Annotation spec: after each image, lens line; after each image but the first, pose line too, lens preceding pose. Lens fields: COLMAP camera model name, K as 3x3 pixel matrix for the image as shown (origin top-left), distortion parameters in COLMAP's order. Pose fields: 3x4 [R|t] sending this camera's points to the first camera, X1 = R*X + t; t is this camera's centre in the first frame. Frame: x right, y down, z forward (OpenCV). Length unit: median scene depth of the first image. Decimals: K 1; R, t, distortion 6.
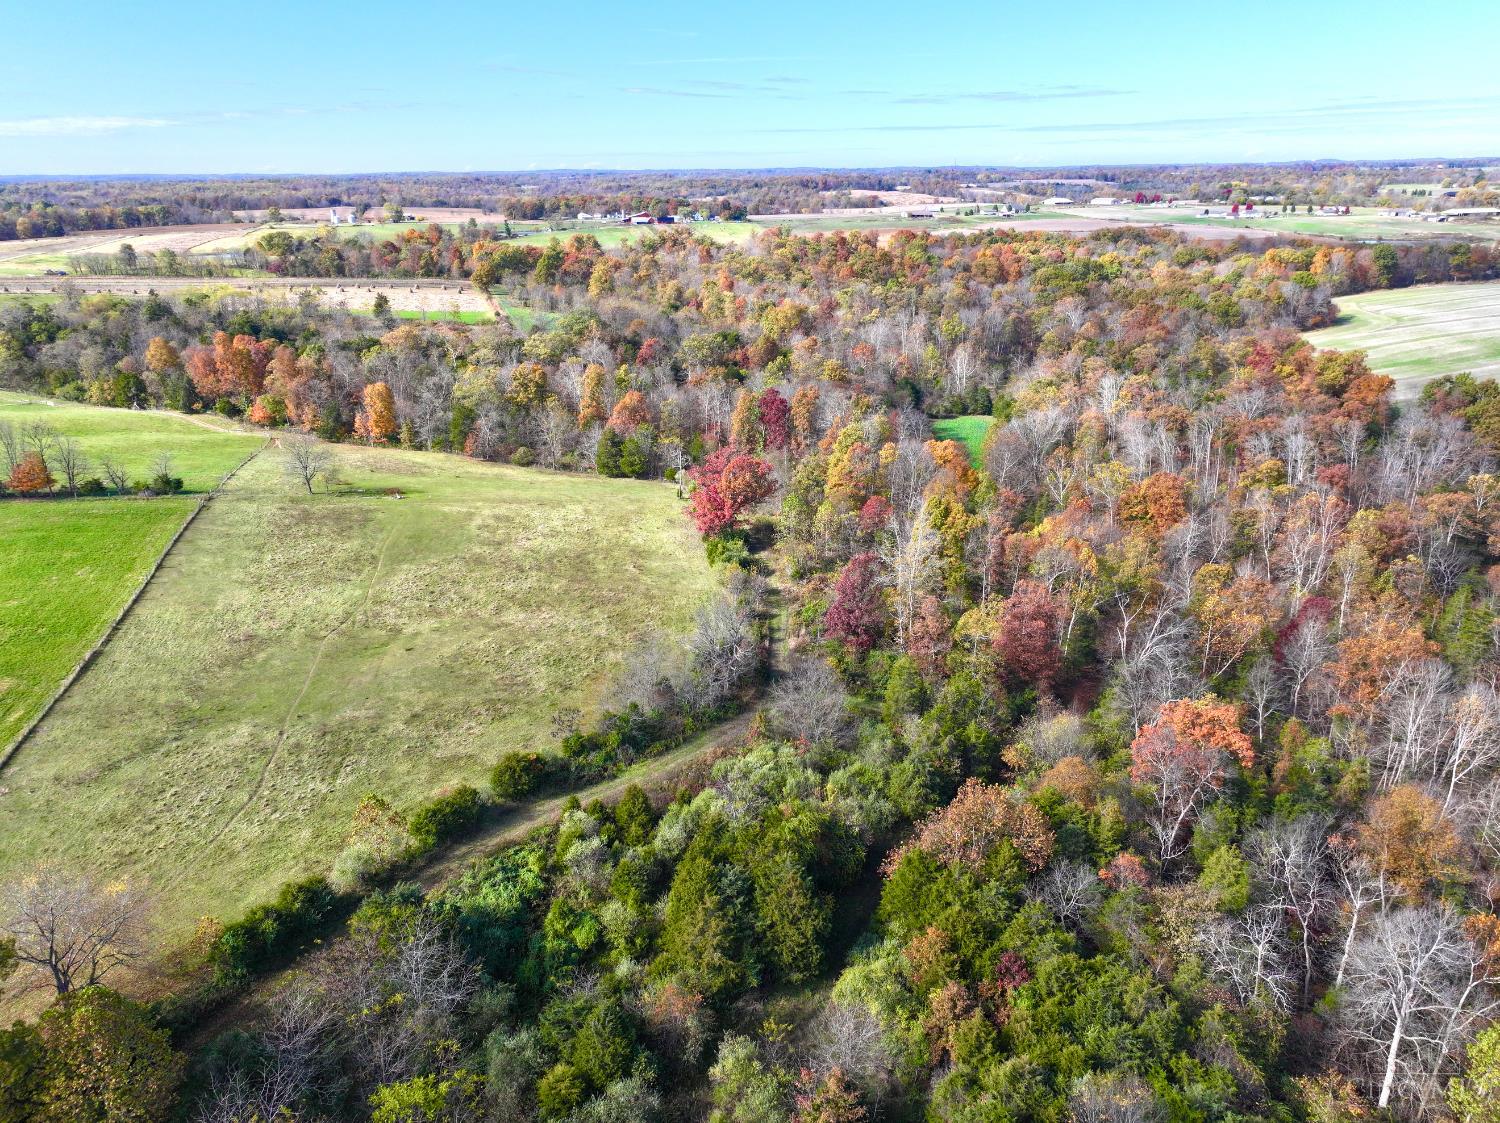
lens RADIAL K [[1052.1, 0, 753.2], [0, 1052.1, 559.4], [0, 0, 1]] dist [-0.001896, 0.016729]
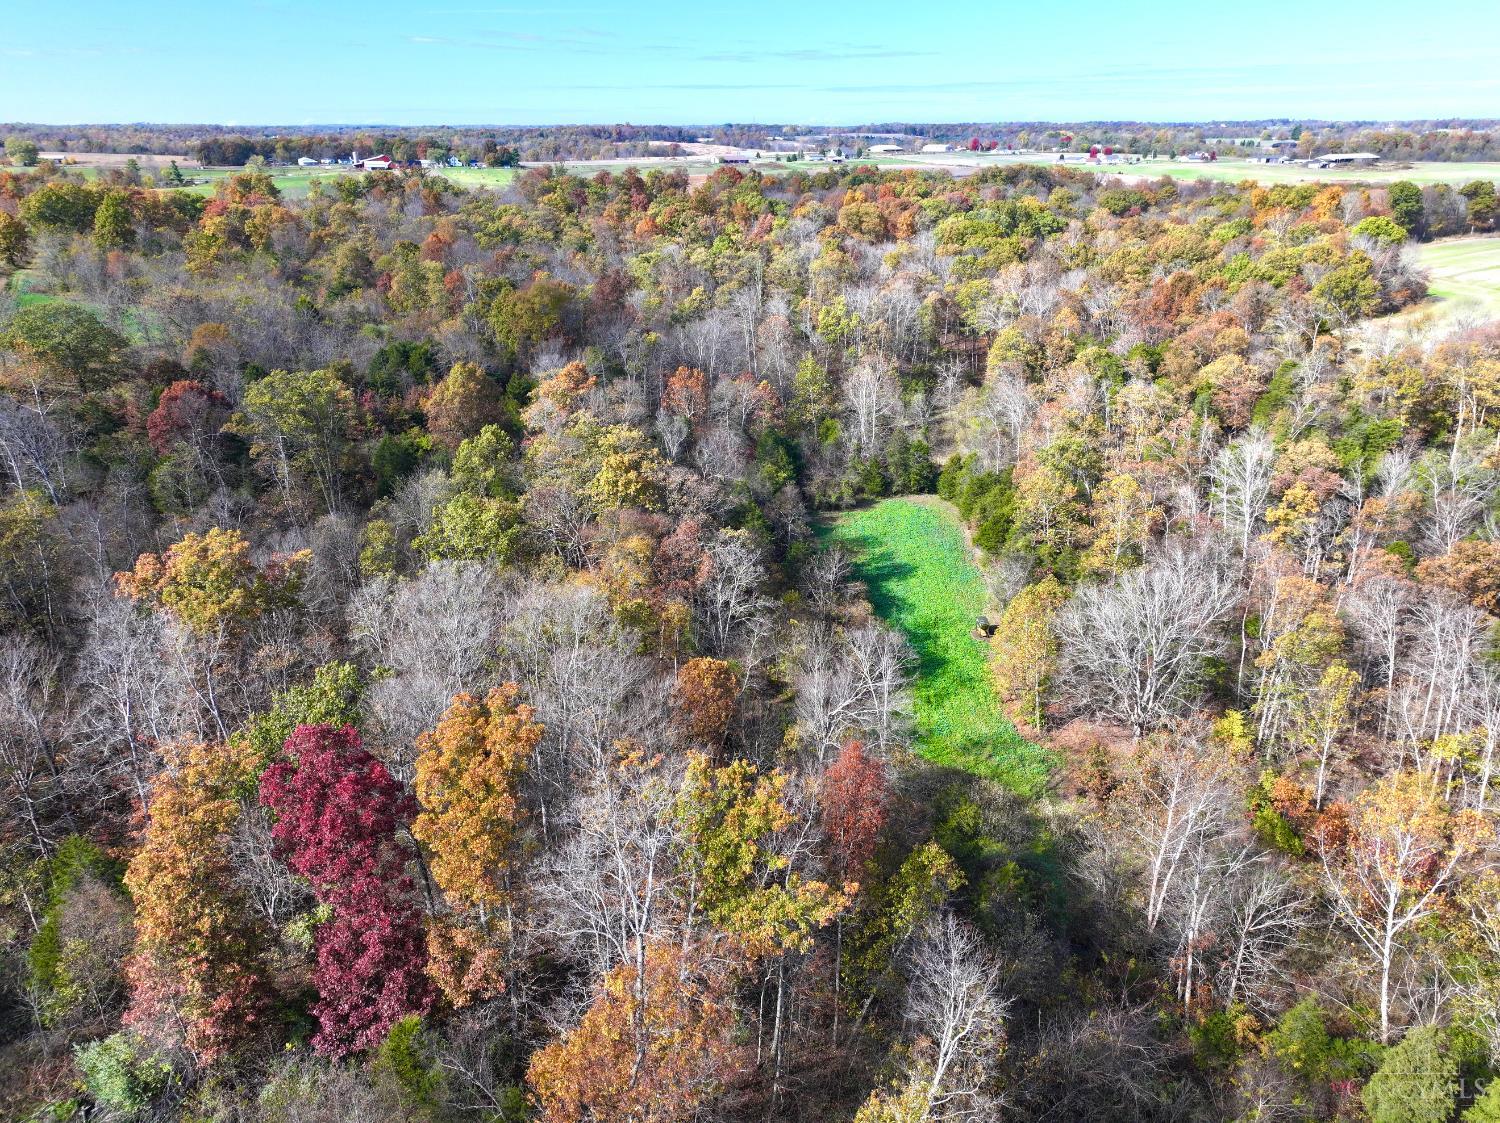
lens RADIAL K [[1052.1, 0, 753.2], [0, 1052.1, 559.4], [0, 0, 1]] dist [-0.001896, 0.016729]
pose [[0.983912, -0.059791, 0.168348, 0.033246], [0.054196, 0.997821, 0.037641, -0.093003], [-0.170232, -0.027912, 0.985009, 0.357692]]
